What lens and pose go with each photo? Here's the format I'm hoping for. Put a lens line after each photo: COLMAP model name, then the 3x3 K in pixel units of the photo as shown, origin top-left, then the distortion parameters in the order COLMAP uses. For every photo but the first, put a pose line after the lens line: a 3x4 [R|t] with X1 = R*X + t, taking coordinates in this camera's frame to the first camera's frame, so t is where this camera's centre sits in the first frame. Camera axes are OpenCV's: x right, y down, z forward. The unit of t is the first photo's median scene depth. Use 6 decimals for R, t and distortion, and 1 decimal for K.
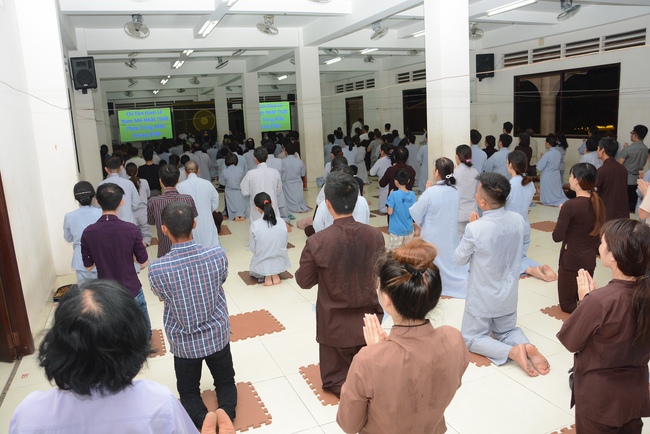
lens RADIAL K [[513.3, 0, 343.9], [0, 513.3, 217.5], [0, 0, 1]] dist [-0.104845, 0.081493]
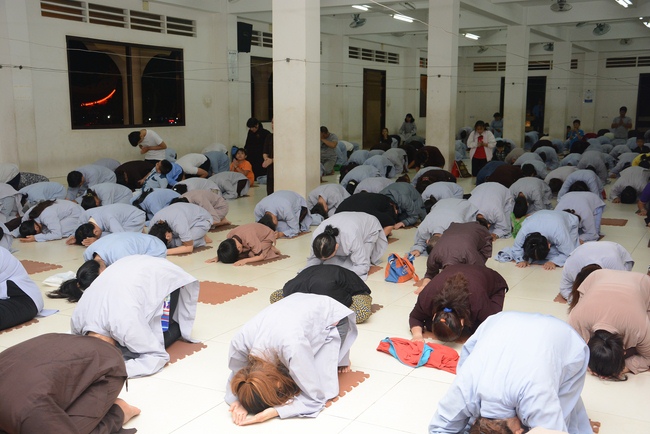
lens RADIAL K [[764.1, 0, 326.4], [0, 764.1, 227.1], [0, 0, 1]] dist [0.010886, 0.189719]
pose [[-0.612383, -0.094127, 0.784938, -0.802204], [0.158746, 0.958022, 0.238731, -0.271113], [-0.774459, 0.270801, -0.571734, 1.640339]]
